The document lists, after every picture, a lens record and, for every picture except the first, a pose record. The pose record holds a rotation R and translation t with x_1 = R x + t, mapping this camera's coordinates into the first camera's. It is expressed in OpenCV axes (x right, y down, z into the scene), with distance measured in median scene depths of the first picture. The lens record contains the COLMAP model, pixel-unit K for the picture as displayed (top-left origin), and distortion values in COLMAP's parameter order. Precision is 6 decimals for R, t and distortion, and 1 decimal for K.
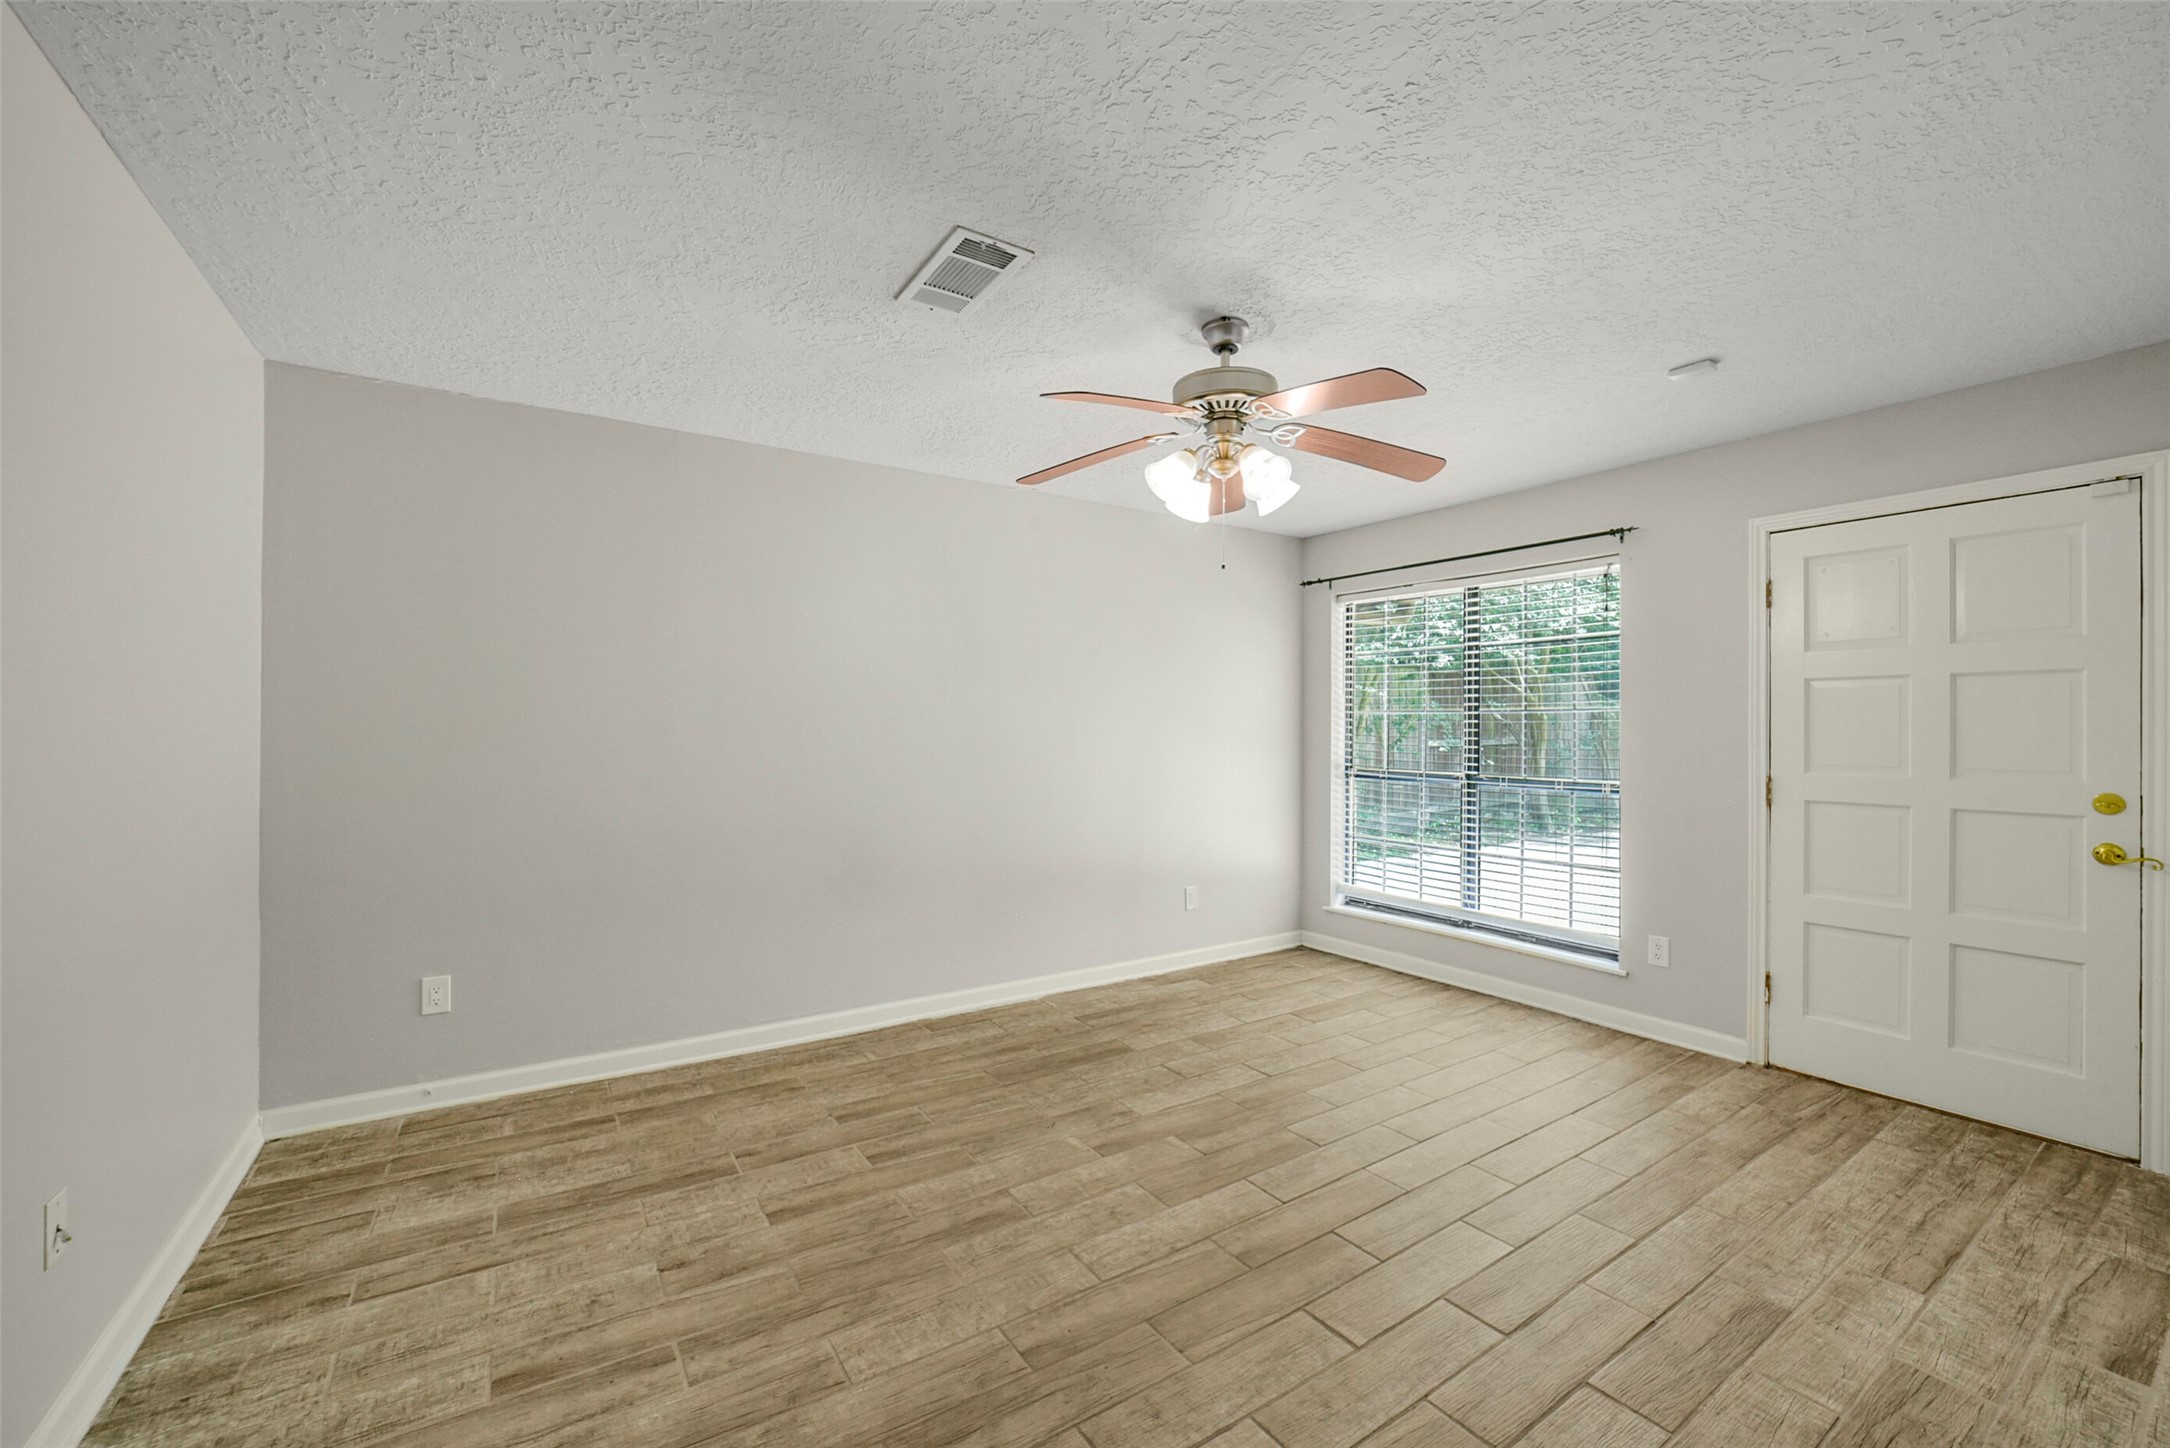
lens RADIAL K [[857.9, 0, 1108.5], [0, 857.9, 718.9], [0, 0, 1]] dist [-0.032375, 0.009591]
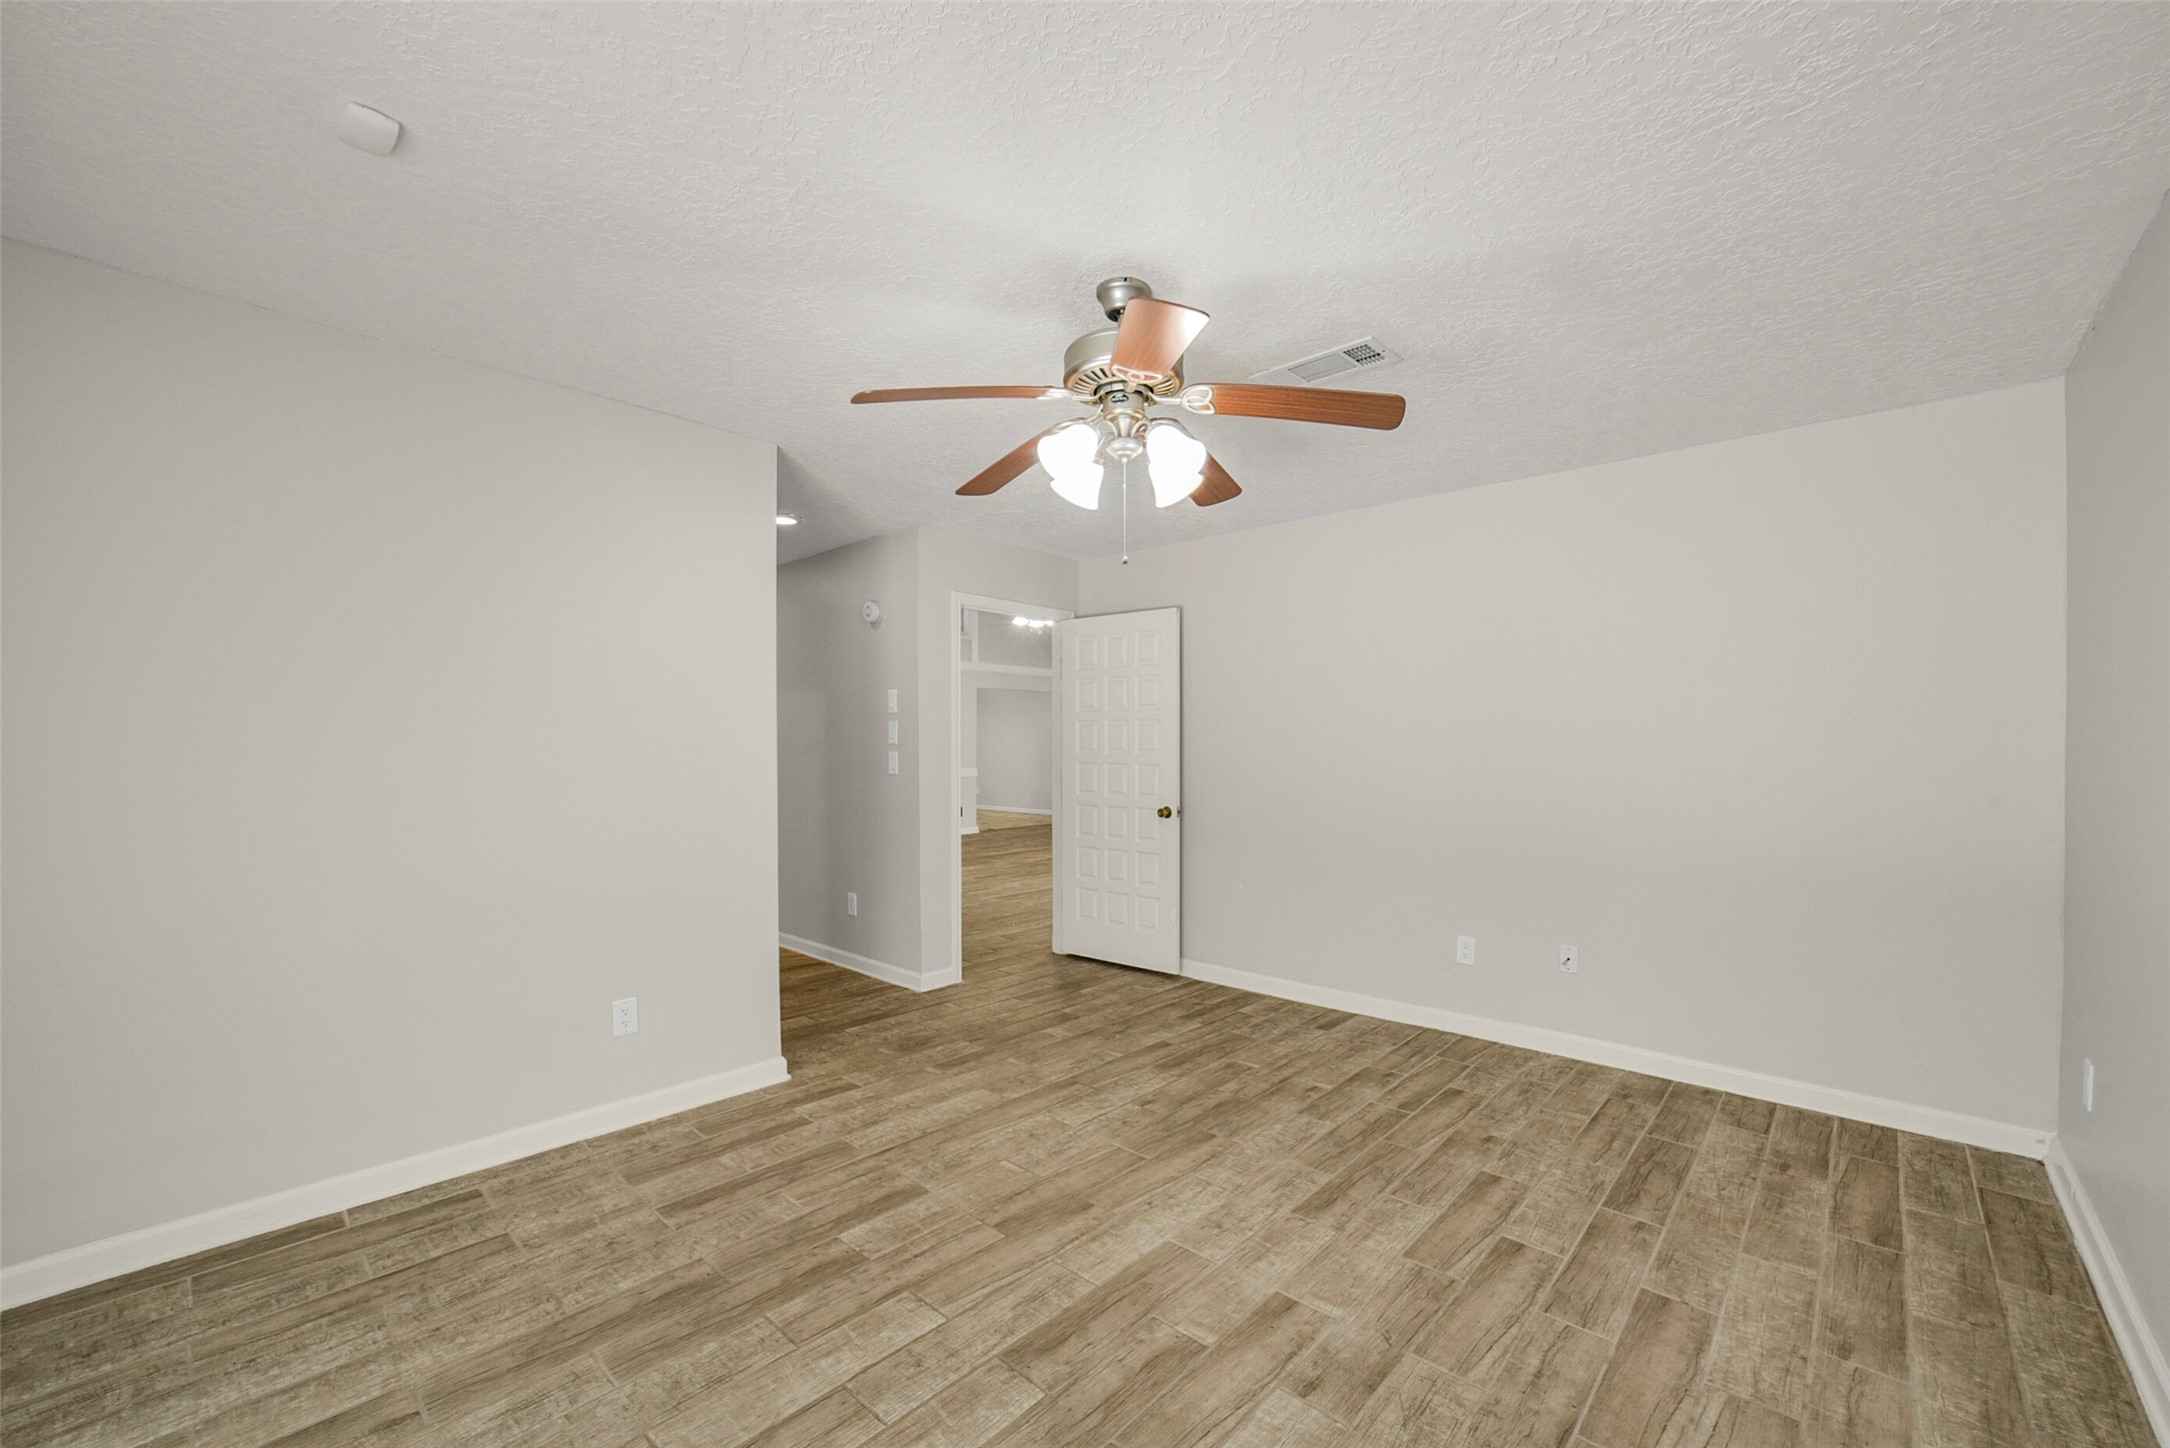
lens RADIAL K [[857.9, 0, 1108.5], [0, 857.9, 718.9], [0, 0, 1]] dist [-0.032375, 0.009591]
pose [[-0.969290, -0.012880, -0.245583, 0.374620], [-0.004035, 0.999326, -0.036486, 0.013879], [0.245887, -0.034375, -0.968689, 1.894749]]
